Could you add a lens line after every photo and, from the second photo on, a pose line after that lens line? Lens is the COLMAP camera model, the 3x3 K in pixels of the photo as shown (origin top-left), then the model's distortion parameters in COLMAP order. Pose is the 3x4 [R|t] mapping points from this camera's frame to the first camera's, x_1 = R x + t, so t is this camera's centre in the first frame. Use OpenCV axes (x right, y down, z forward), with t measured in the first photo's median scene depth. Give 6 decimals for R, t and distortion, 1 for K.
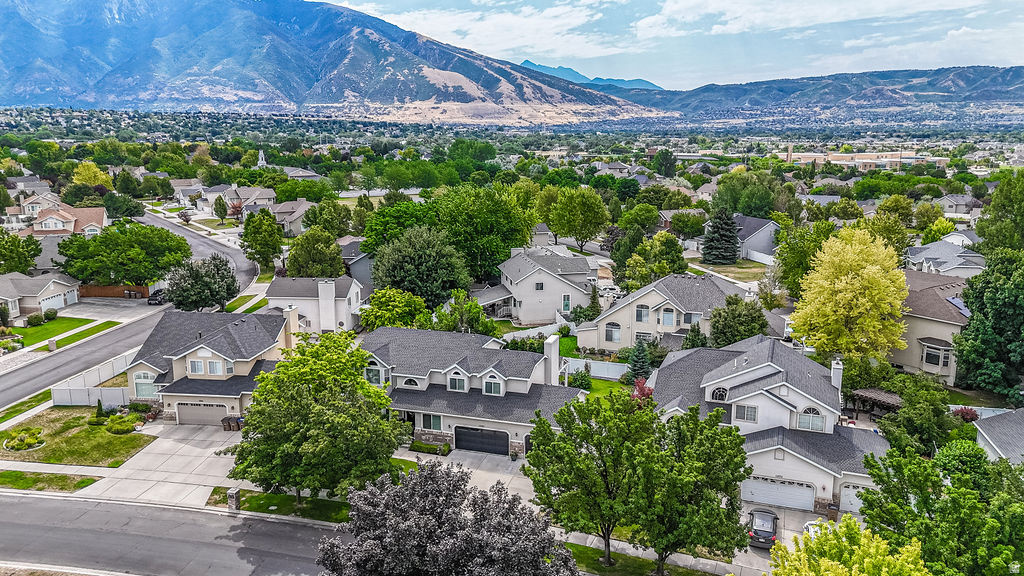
lens RADIAL K [[777.4, 0, 512.0], [0, 777.4, 288.0], [0, 0, 1]] dist [0.088688, -0.083362]
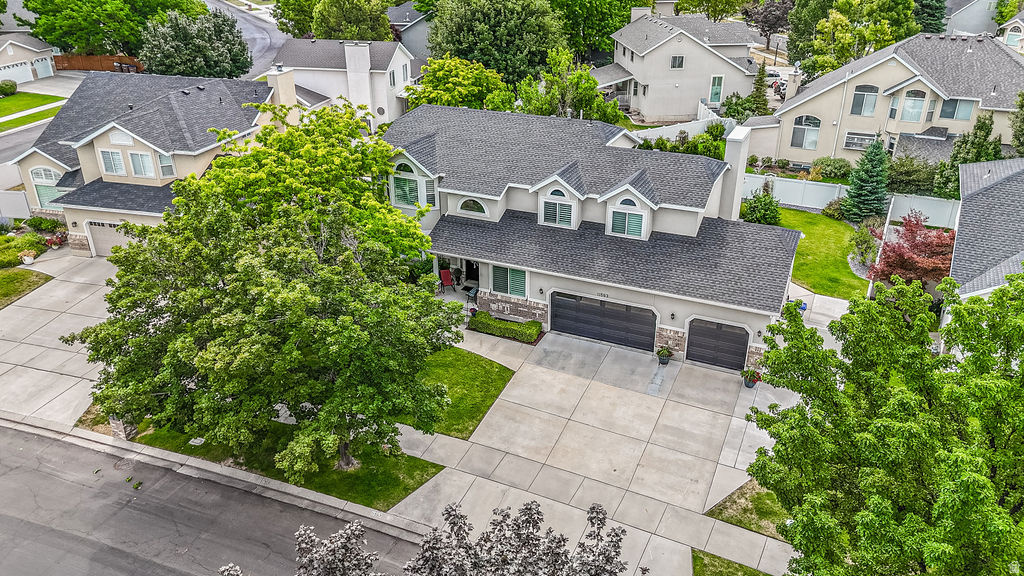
lens RADIAL K [[777.4, 0, 512.0], [0, 777.4, 288.0], [0, 0, 1]] dist [0.088688, -0.083362]
pose [[0.994260, 0.047946, -0.095642, -0.044845], [-0.024353, 0.971917, 0.234059, 0.045935], [0.104179, -0.230386, 0.967507, 0.437511]]
